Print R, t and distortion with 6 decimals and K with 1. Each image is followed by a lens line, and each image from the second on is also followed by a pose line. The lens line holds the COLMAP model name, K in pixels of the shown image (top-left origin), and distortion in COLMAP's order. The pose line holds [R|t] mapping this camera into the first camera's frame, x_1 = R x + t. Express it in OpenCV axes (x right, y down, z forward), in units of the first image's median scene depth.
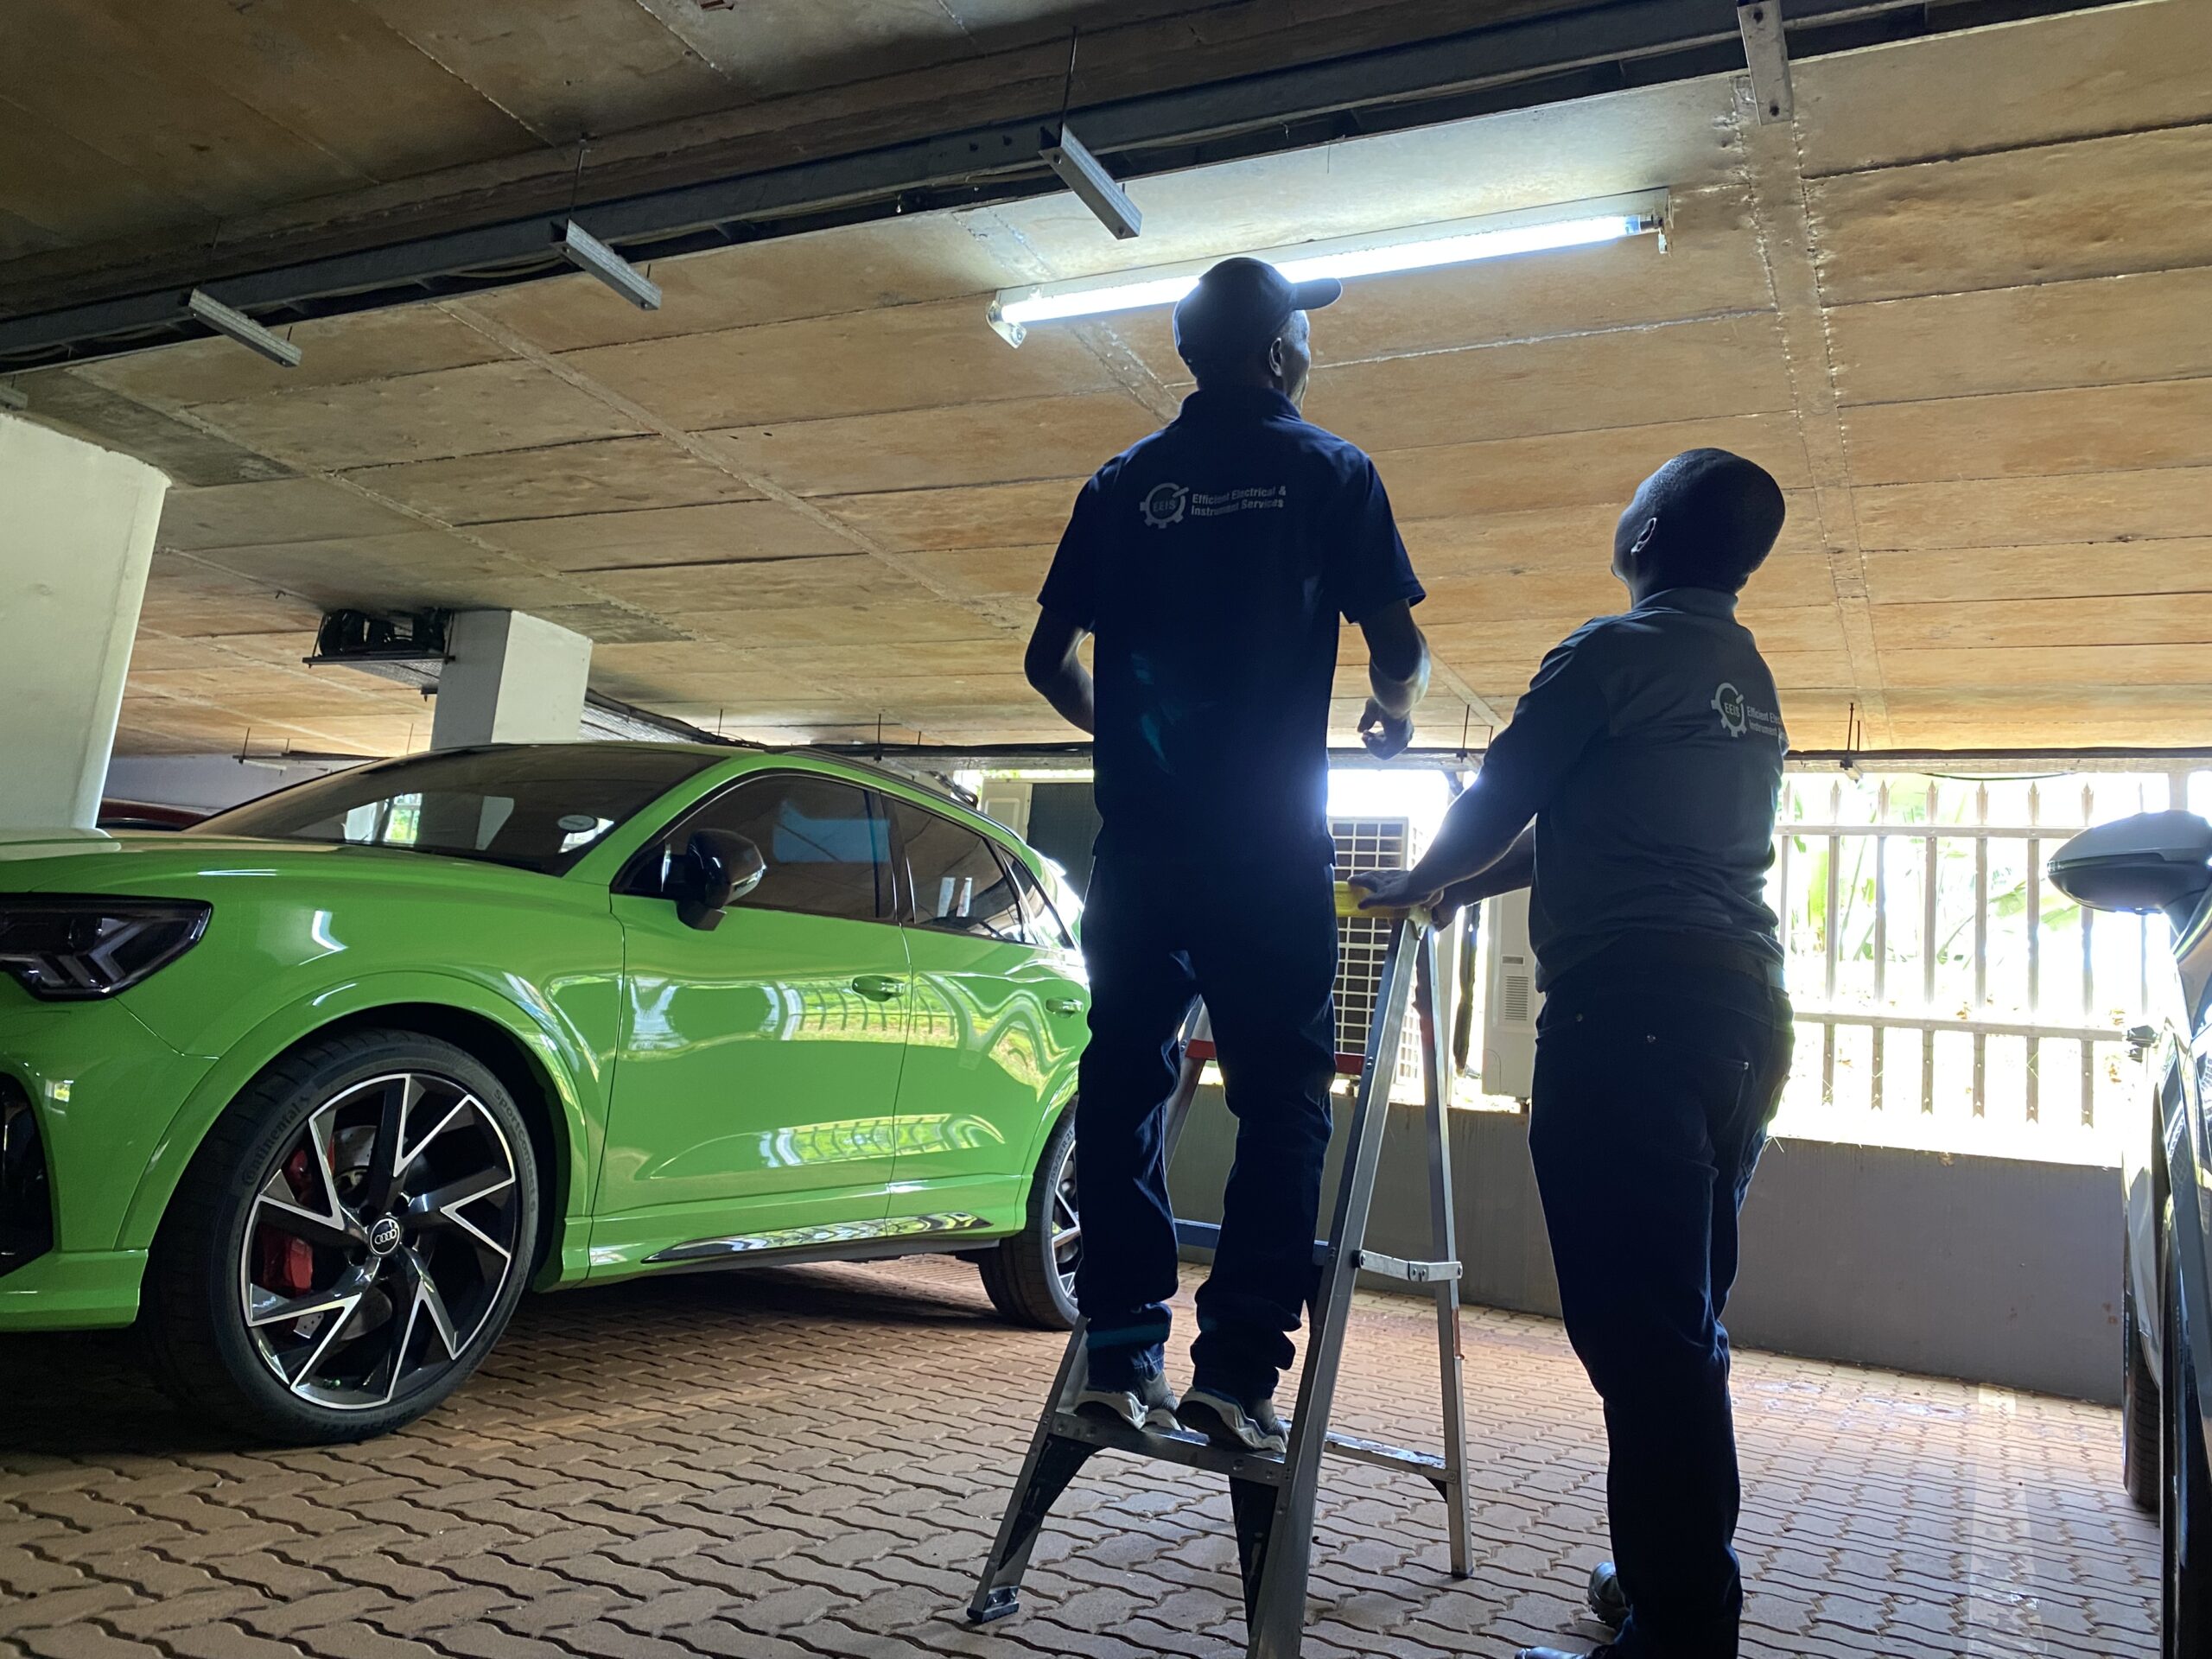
lens RADIAL K [[1680.0, 0, 1104.9], [0, 1680.0, 782.3], [0, 0, 1]] dist [0.015673, -0.013096]
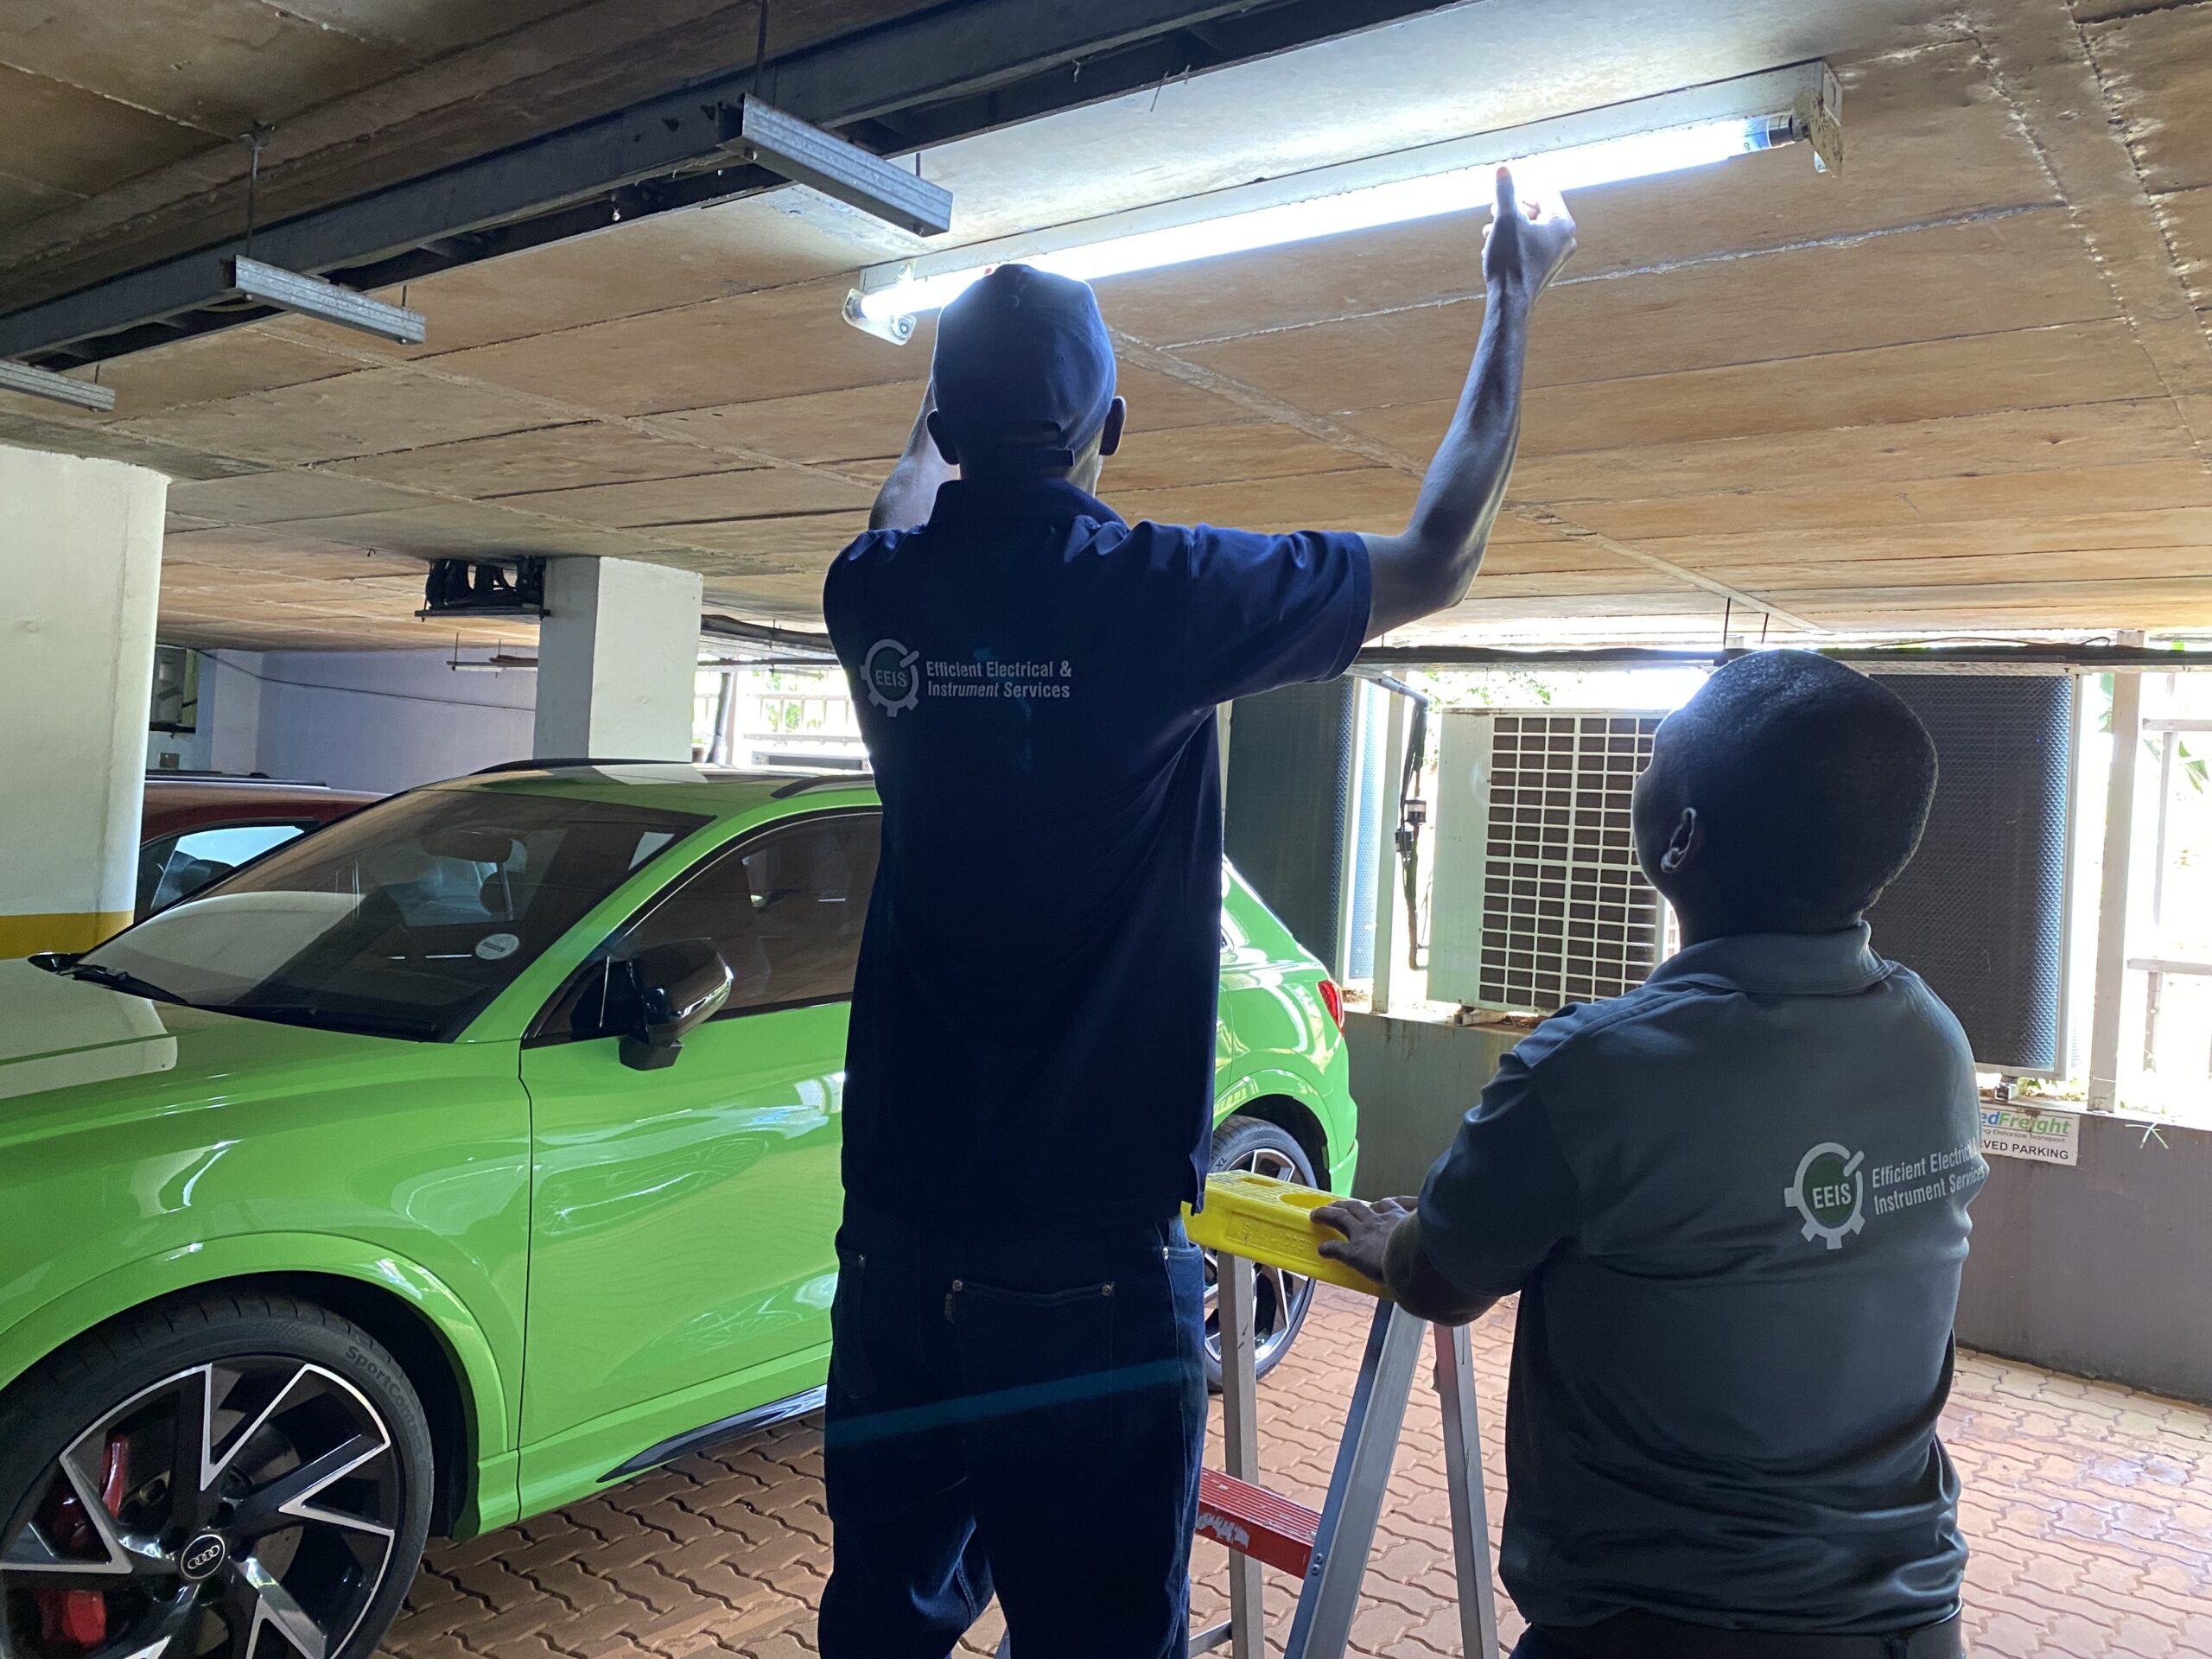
lens RADIAL K [[1680.0, 0, 1128.8], [0, 1680.0, 775.2], [0, 0, 1]] dist [0.015673, -0.013096]
pose [[0.980232, -0.037143, -0.194332, 0.176002], [0.065223, 0.987978, 0.140161, -0.179278], [0.186790, -0.150065, 0.970871, 0.317695]]
